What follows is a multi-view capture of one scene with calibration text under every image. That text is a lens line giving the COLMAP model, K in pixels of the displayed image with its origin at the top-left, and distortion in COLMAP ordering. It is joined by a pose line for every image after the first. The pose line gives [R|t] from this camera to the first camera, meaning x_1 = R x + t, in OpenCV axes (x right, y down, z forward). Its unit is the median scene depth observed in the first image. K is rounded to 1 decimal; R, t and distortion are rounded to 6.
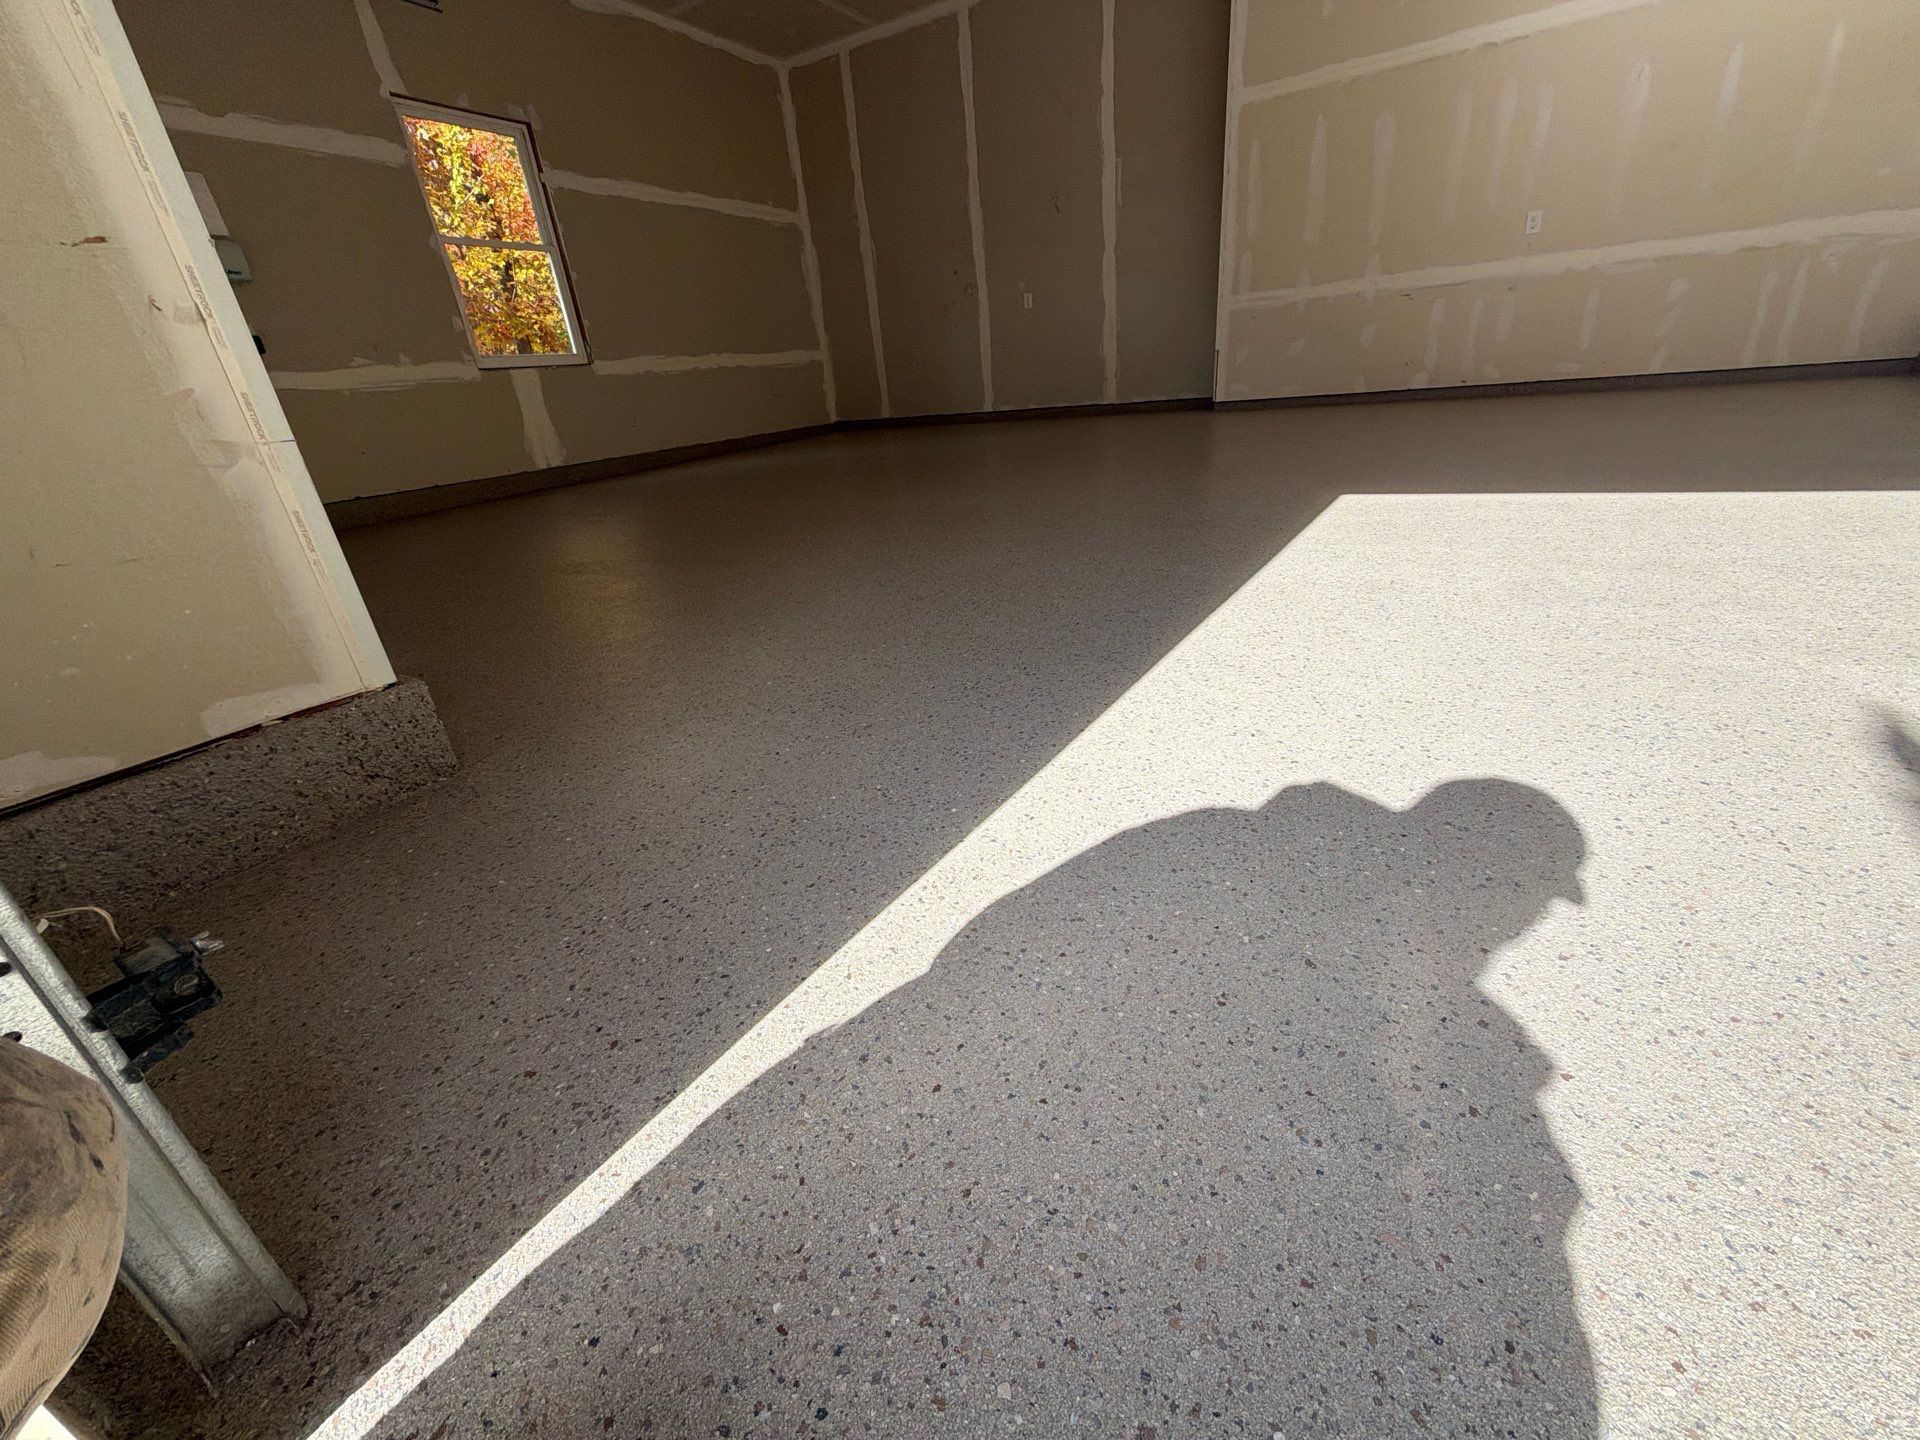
lens RADIAL K [[768.0, 0, 961.2], [0, 768.0, 712.6], [0, 0, 1]] dist [0.002399, 0.000355]
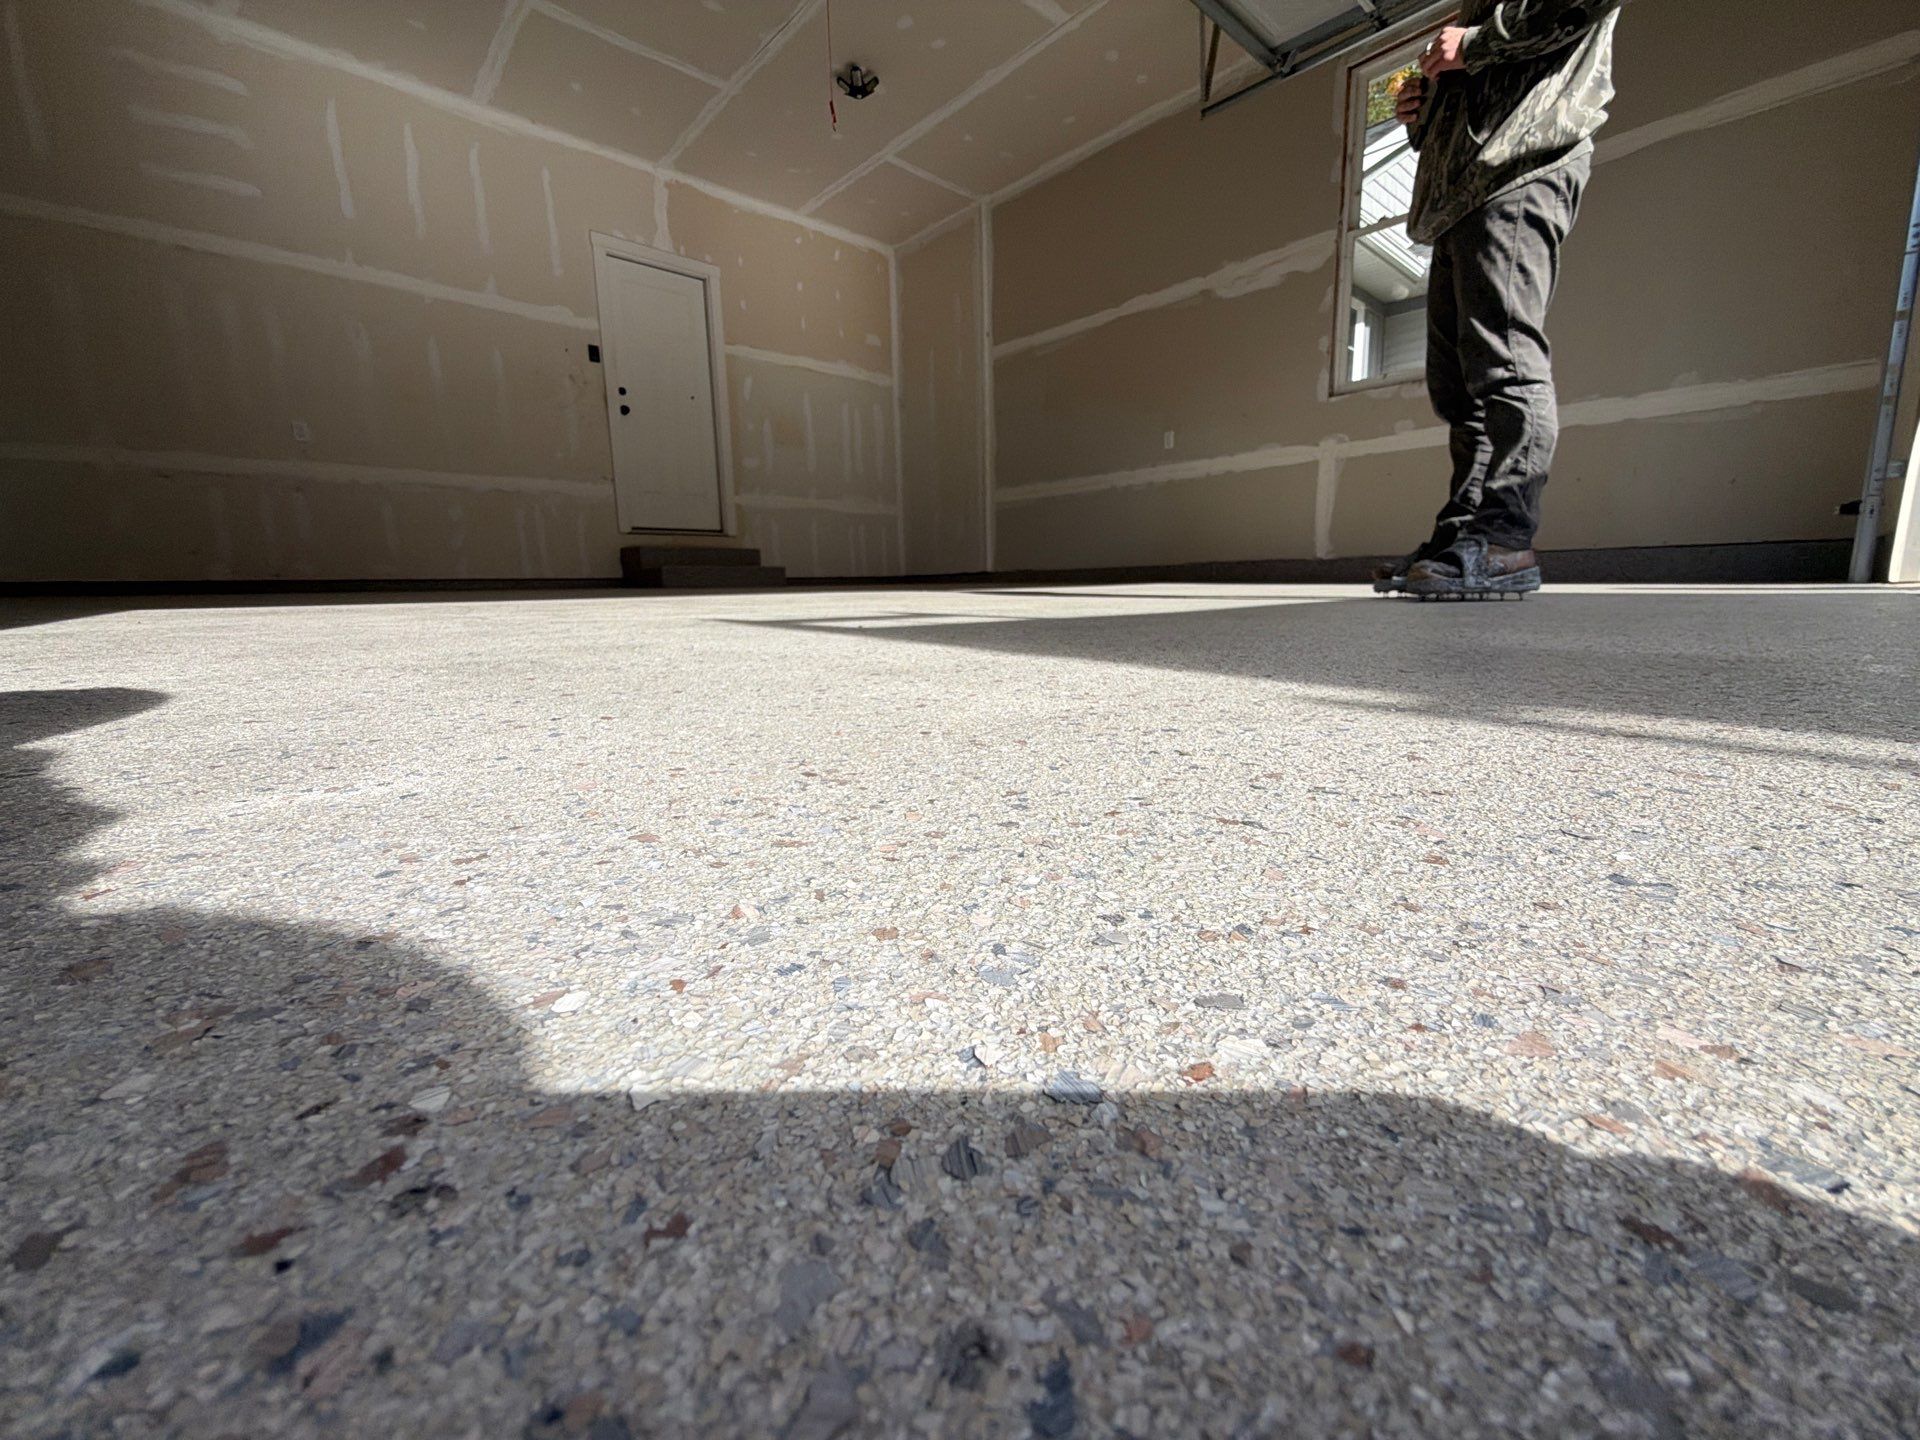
lens RADIAL K [[768.0, 0, 961.2], [0, 768.0, 712.6], [0, 0, 1]] dist [0.002399, 0.000355]
pose [[0.304385, -0.080339, 0.949155, 0.013606], [0.376903, 0.925275, -0.042551, 0.066058], [-0.874811, 0.370691, 0.311920, 0.053440]]
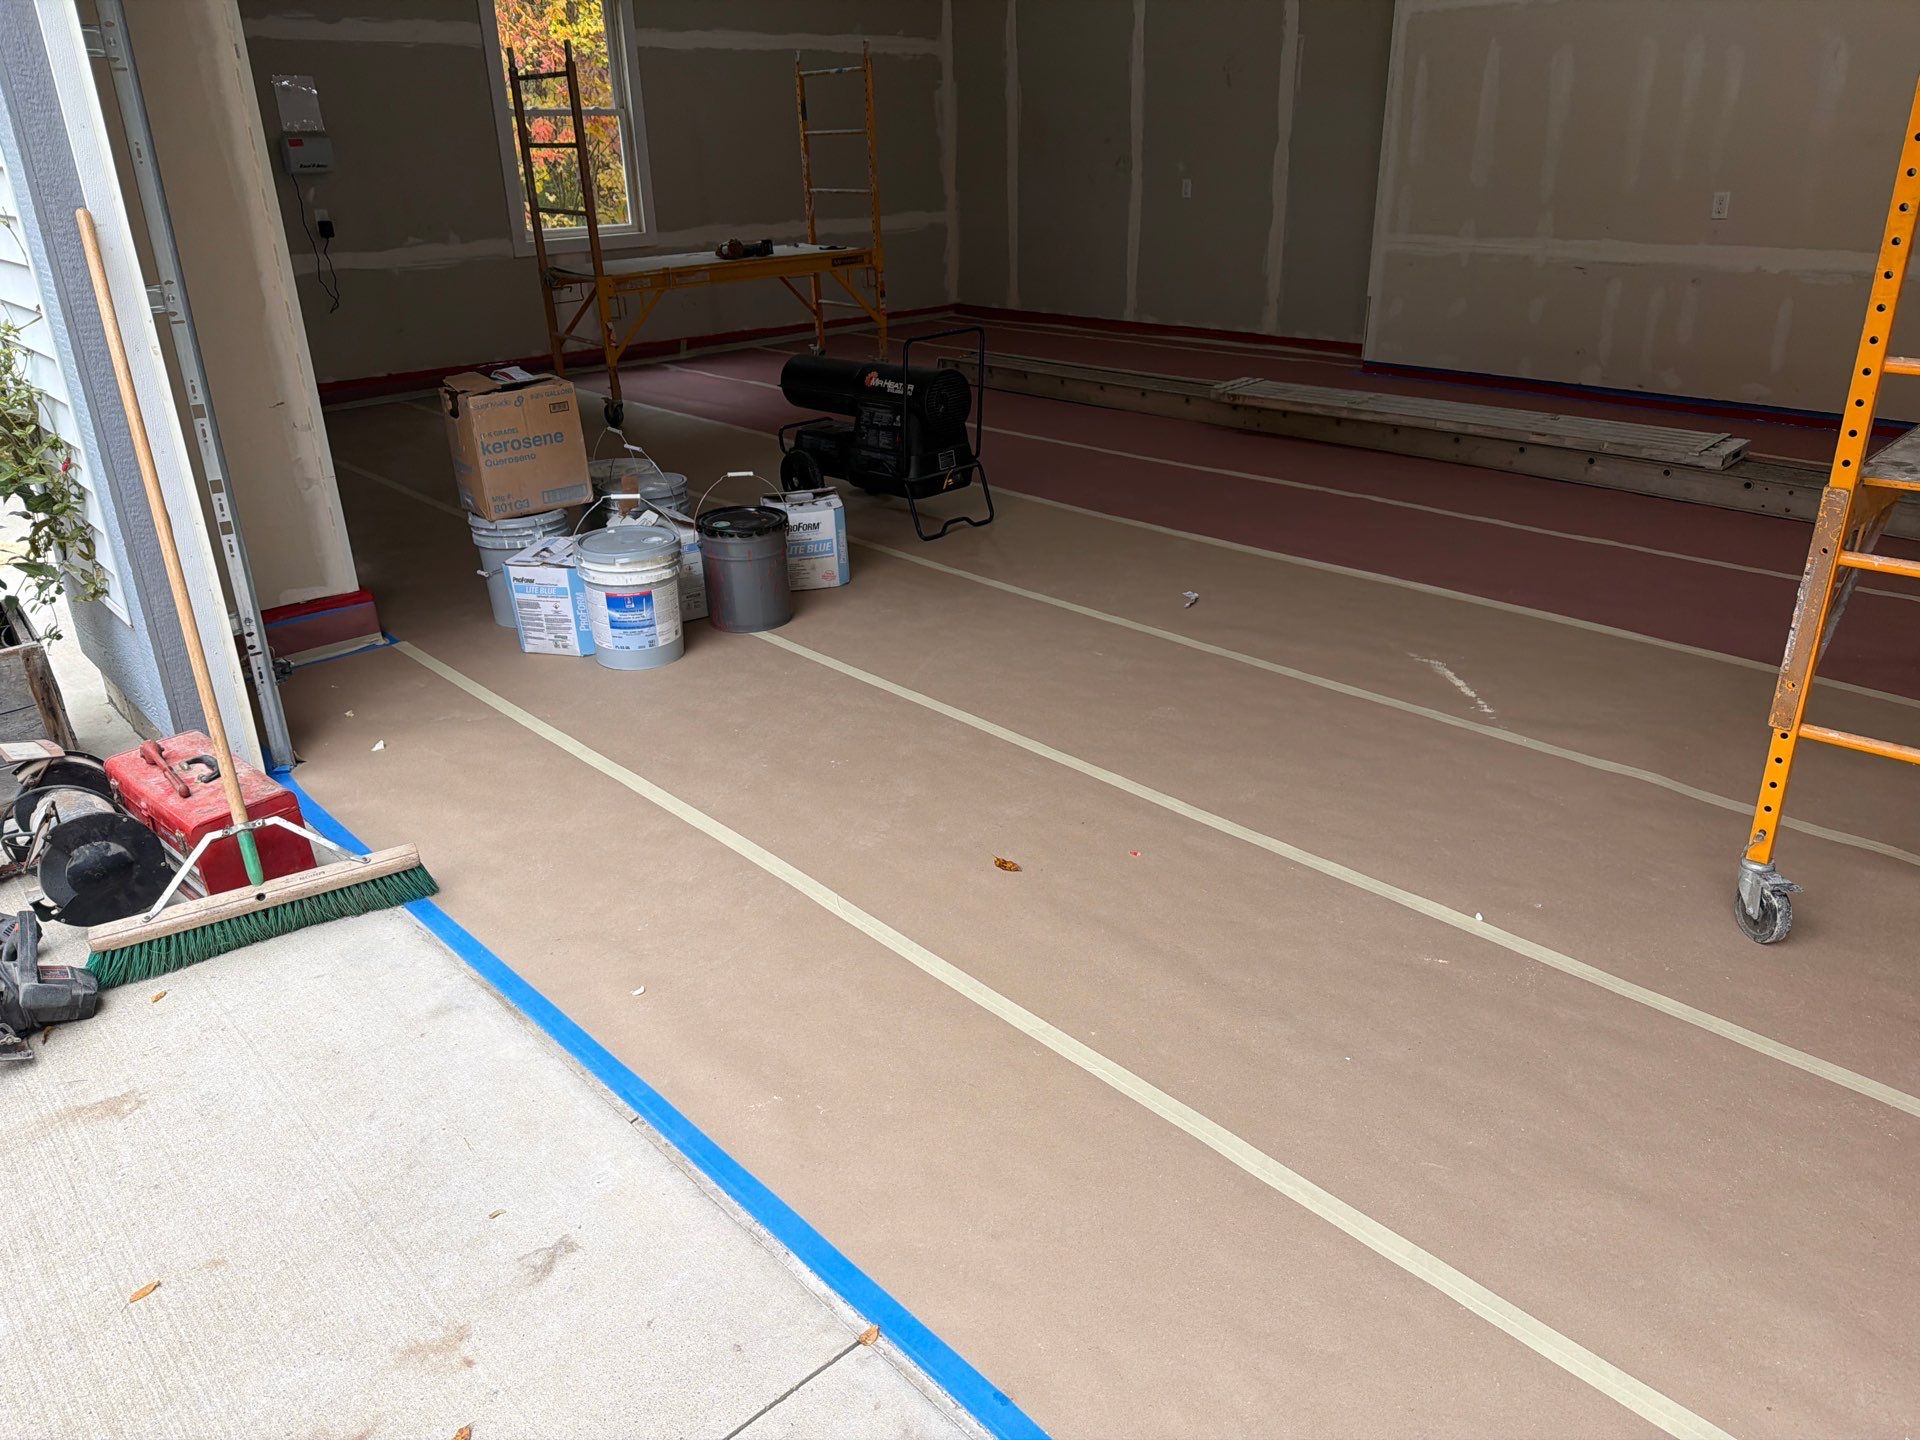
lens RADIAL K [[1365.0, 0, 952.9], [0, 1365.0, 734.0], [0, 0, 1]] dist [-0.022604, 0.004165]
pose [[0.953790, 0.175681, -0.243766, 0.368073], [-0.172702, 0.984397, 0.033714, -0.014452], [0.245885, 0.009943, 0.969248, -0.451130]]
